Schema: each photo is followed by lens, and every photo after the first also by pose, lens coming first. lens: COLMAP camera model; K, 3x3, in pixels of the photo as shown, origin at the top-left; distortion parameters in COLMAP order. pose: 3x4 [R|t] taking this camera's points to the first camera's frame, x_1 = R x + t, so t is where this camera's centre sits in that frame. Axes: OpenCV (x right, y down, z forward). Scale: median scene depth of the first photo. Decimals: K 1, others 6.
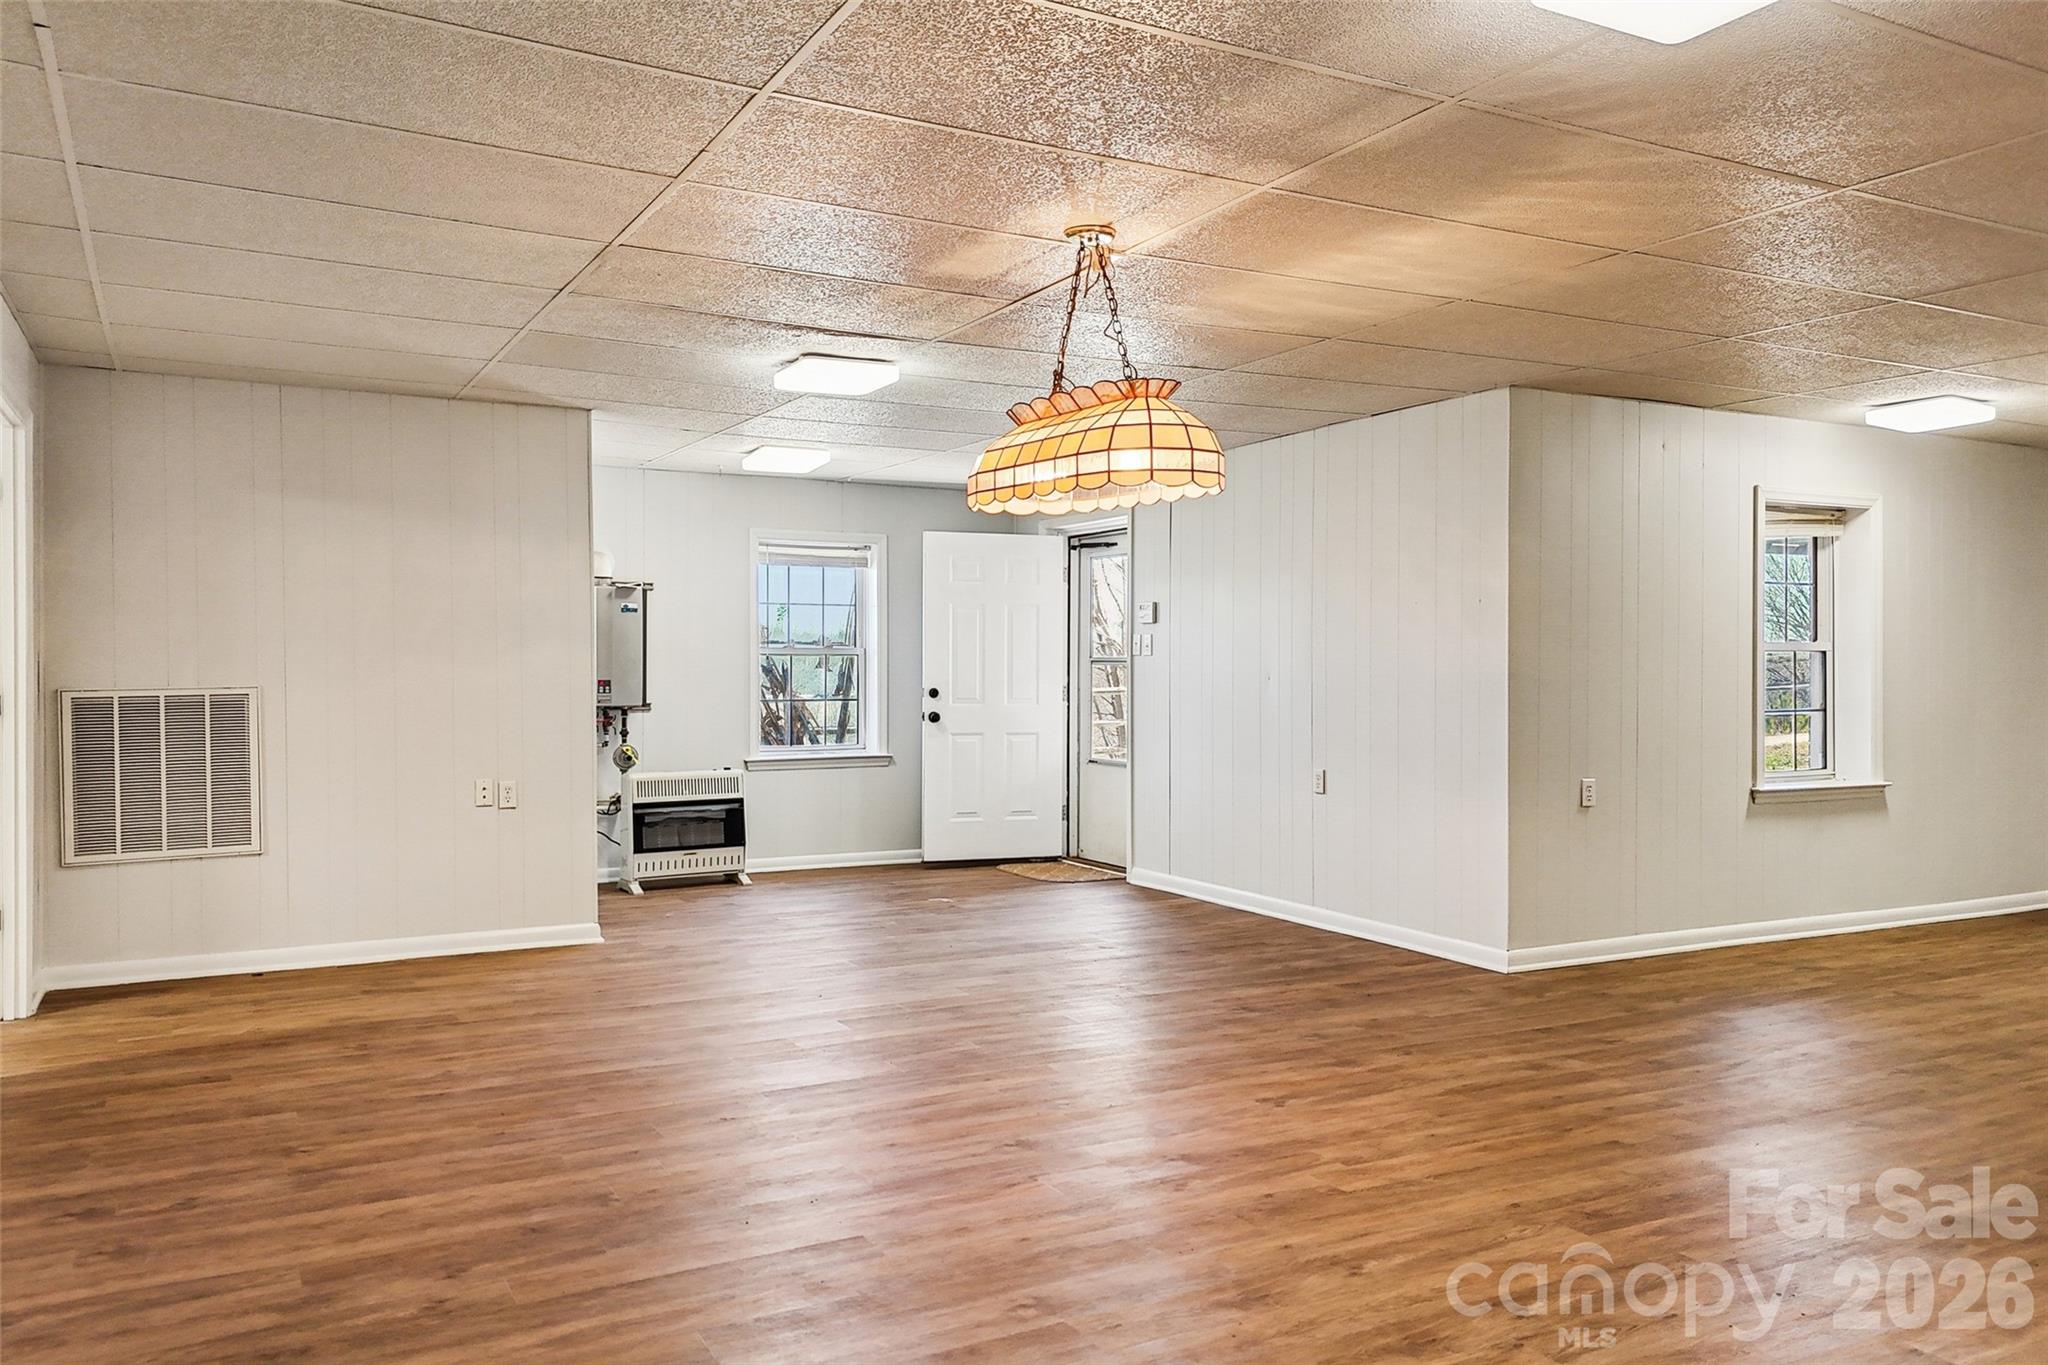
lens RADIAL K [[1512.6, 0, 1014.4], [0, 1512.6, 653.5], [0, 0, 1]] dist [0.025425, -0.000146]
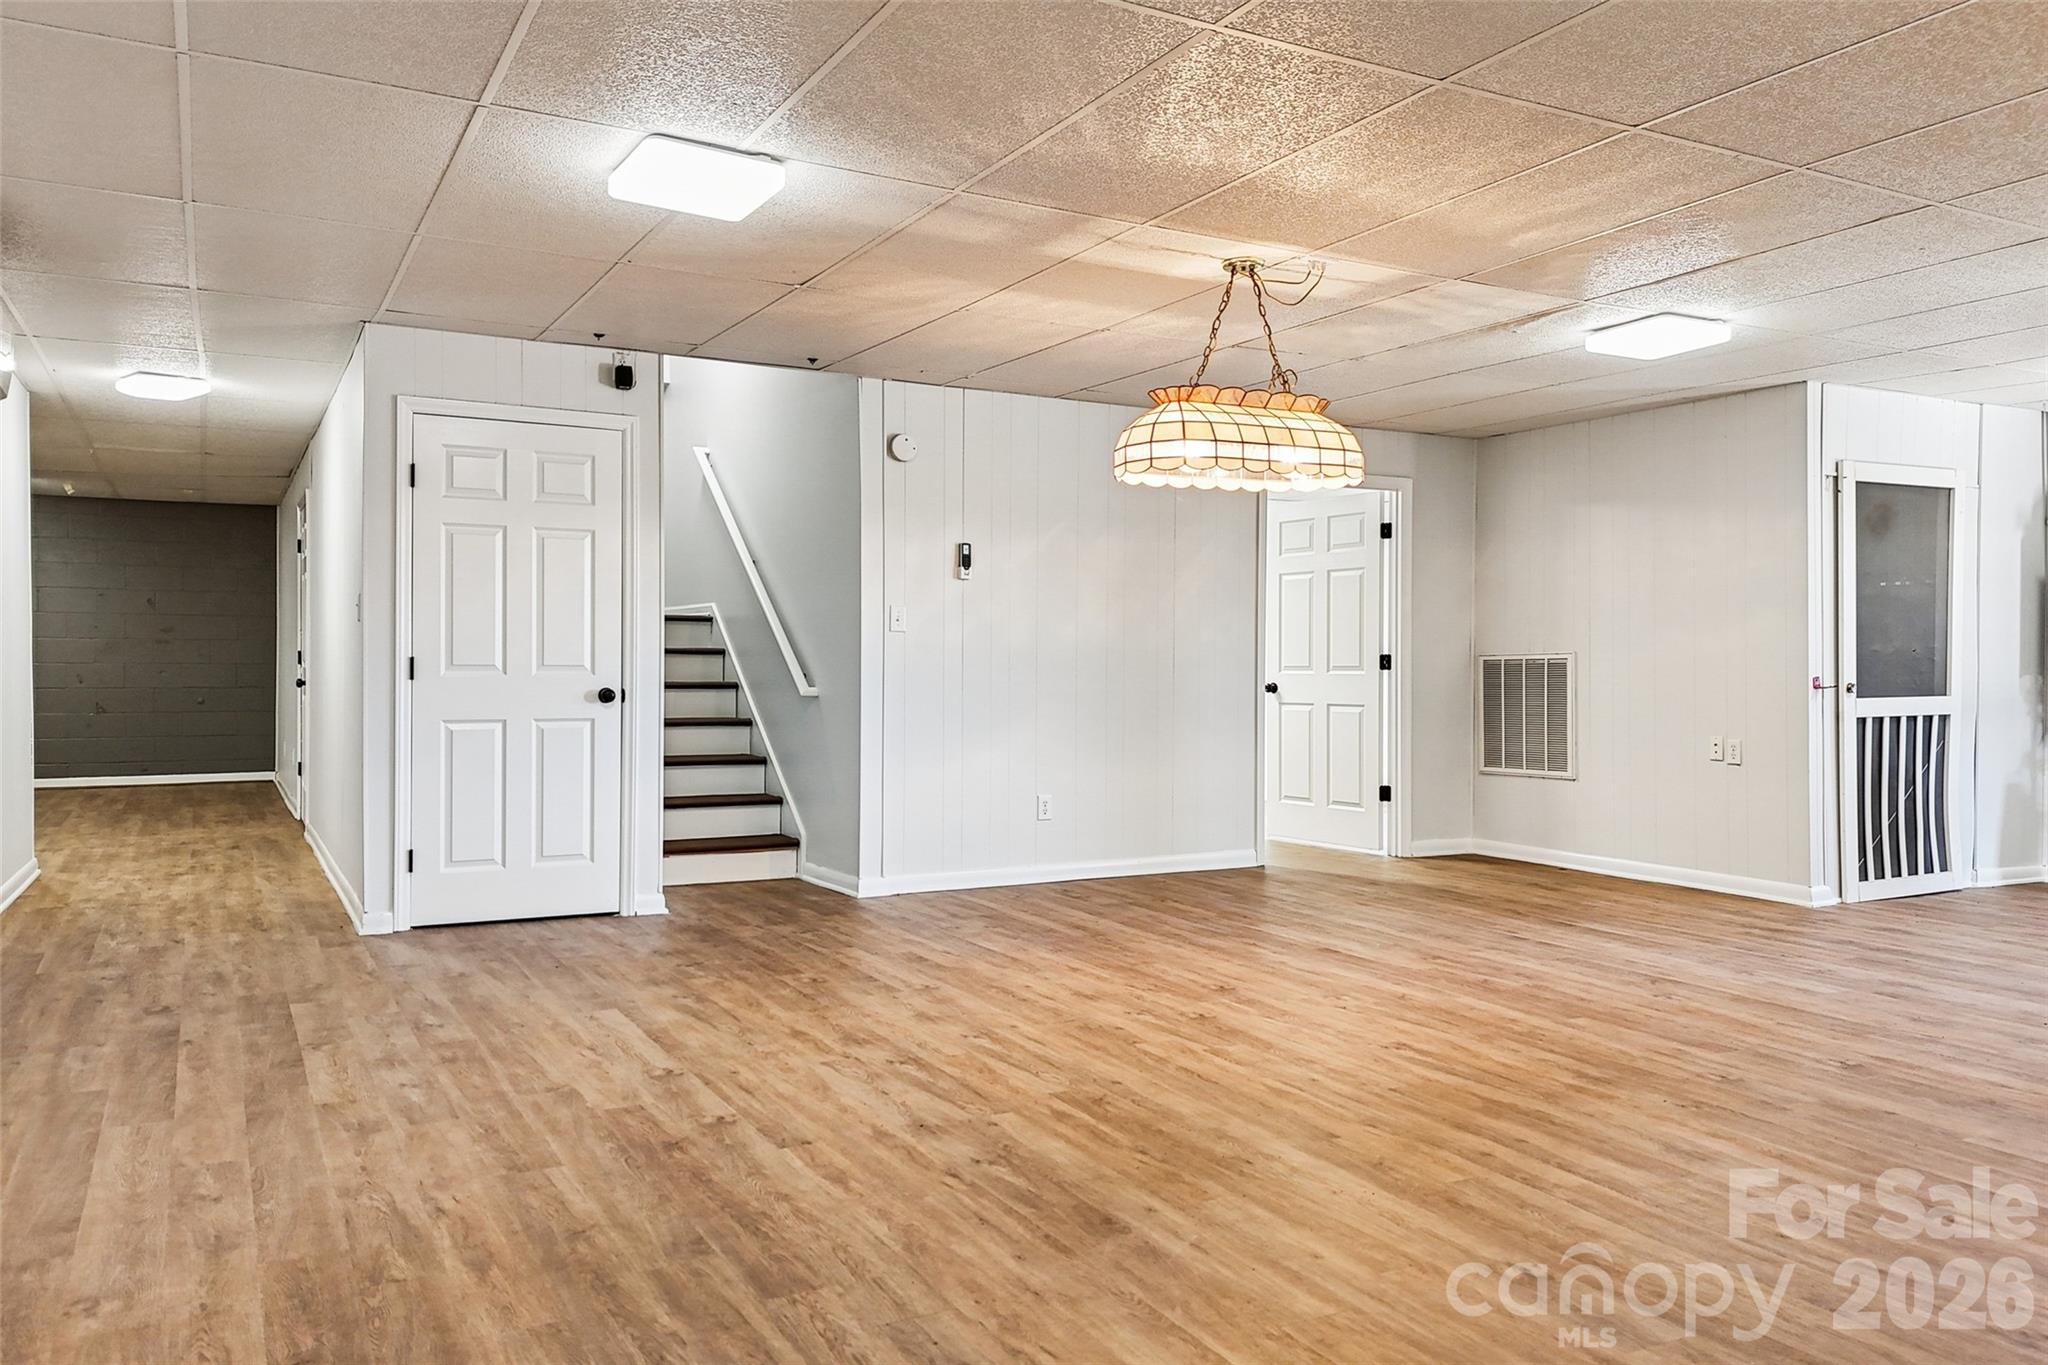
lens RADIAL K [[1512.6, 0, 1014.4], [0, 1512.6, 653.5], [0, 0, 1]] dist [0.025425, -0.000146]
pose [[-0.002003, -0.005888, -0.999981, 1.151899], [0.004438, 0.999973, -0.005897, 0.040562], [0.999988, -0.004449, -0.001977, 0.735984]]
